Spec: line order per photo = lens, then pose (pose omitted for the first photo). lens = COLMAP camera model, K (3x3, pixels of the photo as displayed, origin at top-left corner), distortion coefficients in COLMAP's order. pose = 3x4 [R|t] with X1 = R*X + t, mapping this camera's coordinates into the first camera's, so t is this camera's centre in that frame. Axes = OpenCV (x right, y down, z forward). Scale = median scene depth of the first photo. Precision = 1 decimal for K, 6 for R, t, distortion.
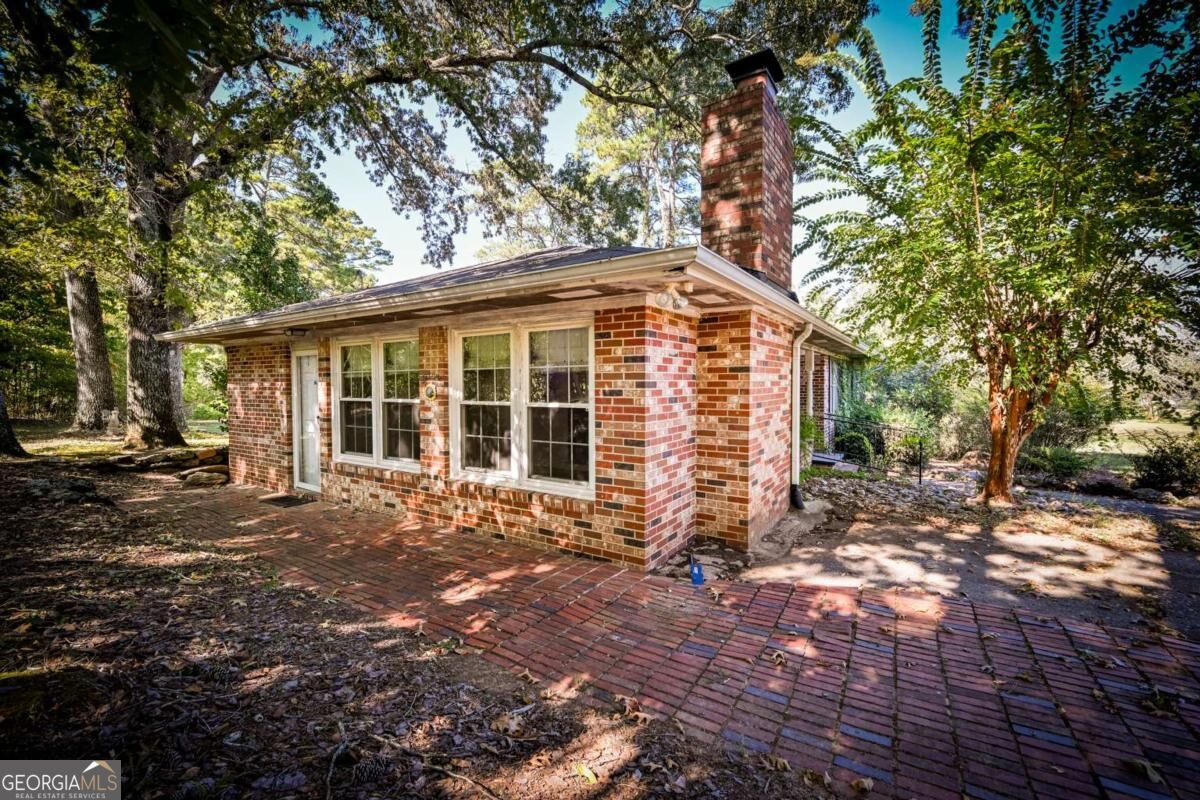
lens RADIAL K [[494.1, 0, 600.1], [0, 494.1, 399.0], [0, 0, 1]] dist [0.018046, -0.004876]
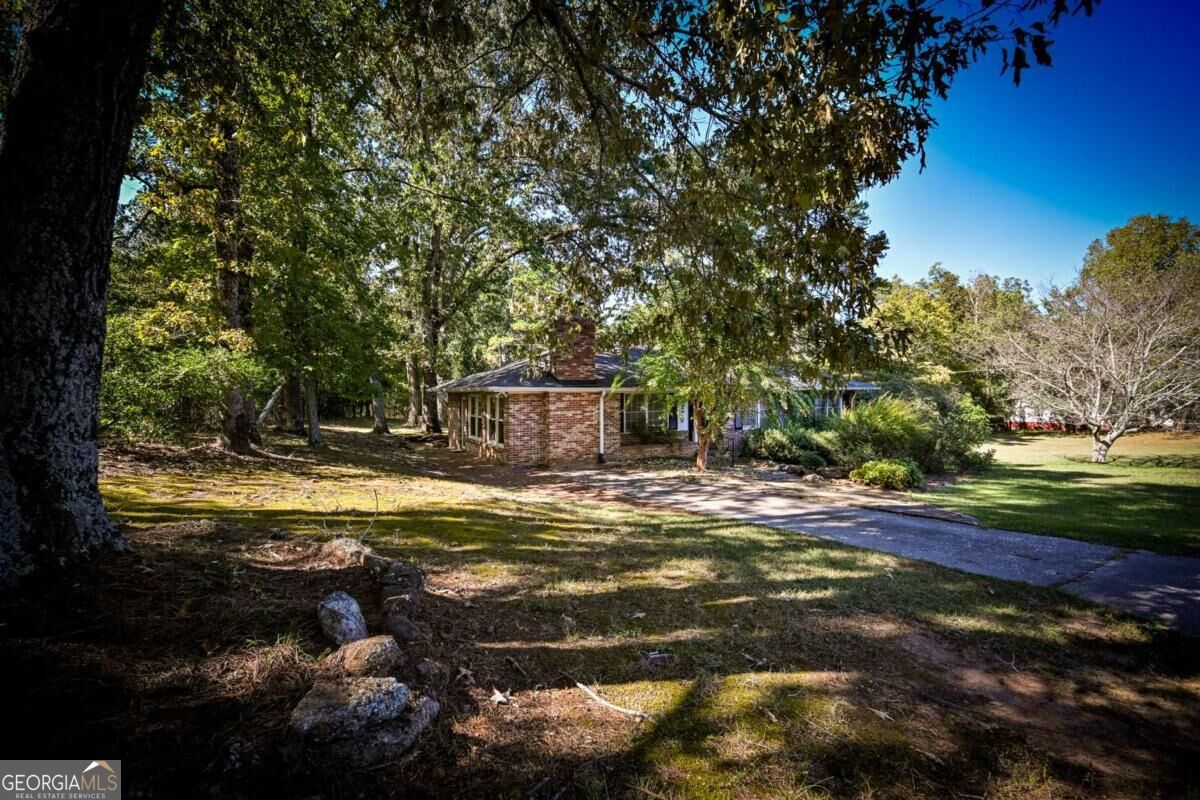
lens RADIAL K [[494.1, 0, 600.4], [0, 494.1, 402.7], [0, 0, 1]] dist [0.018046, -0.004876]
pose [[0.894359, 0.006105, -0.447308, 1.125105], [-0.008572, 0.999957, -0.003490, -0.057658], [0.447268, 0.006955, 0.894373, -0.936595]]
